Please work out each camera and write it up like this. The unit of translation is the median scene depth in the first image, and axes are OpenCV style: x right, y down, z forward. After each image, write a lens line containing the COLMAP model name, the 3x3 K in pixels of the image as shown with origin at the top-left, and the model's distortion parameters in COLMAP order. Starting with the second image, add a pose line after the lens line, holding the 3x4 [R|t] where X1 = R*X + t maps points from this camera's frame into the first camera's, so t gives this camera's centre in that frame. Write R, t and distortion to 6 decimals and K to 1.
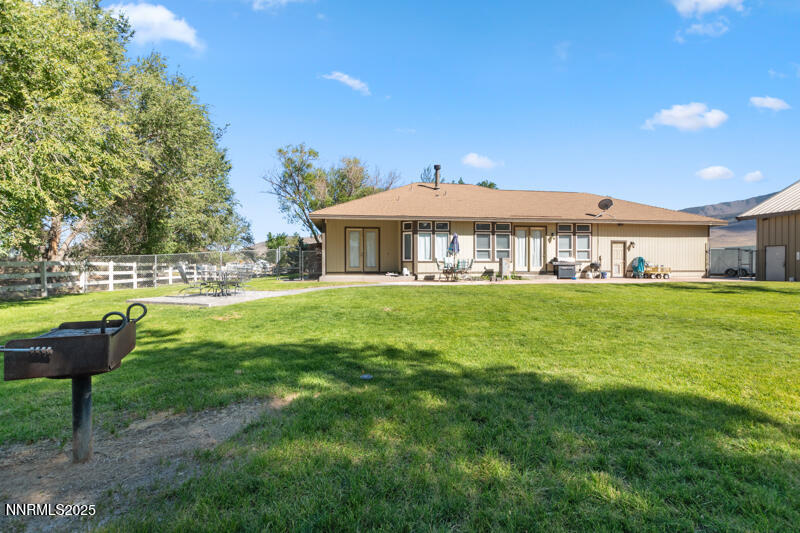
lens RADIAL K [[348.5, 0, 400.0], [0, 348.5, 266.1], [0, 0, 1]] dist [0.009080, -0.004476]
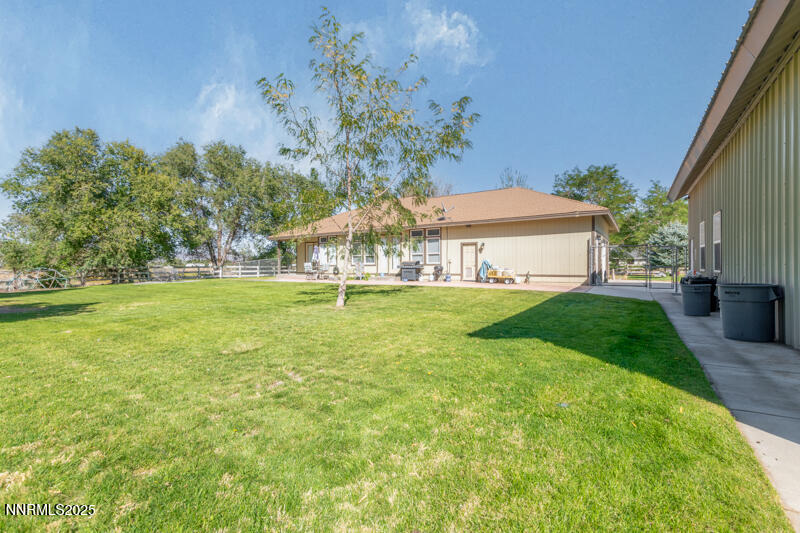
lens RADIAL K [[348.5, 0, 399.6], [0, 348.5, 266.5], [0, 0, 1]] dist [0.009080, -0.004476]
pose [[0.733495, 0.000245, -0.679695, 1.133276], [-0.002758, 0.999993, -0.002616, -0.004482], [0.679690, 0.003793, 0.733490, 0.172891]]
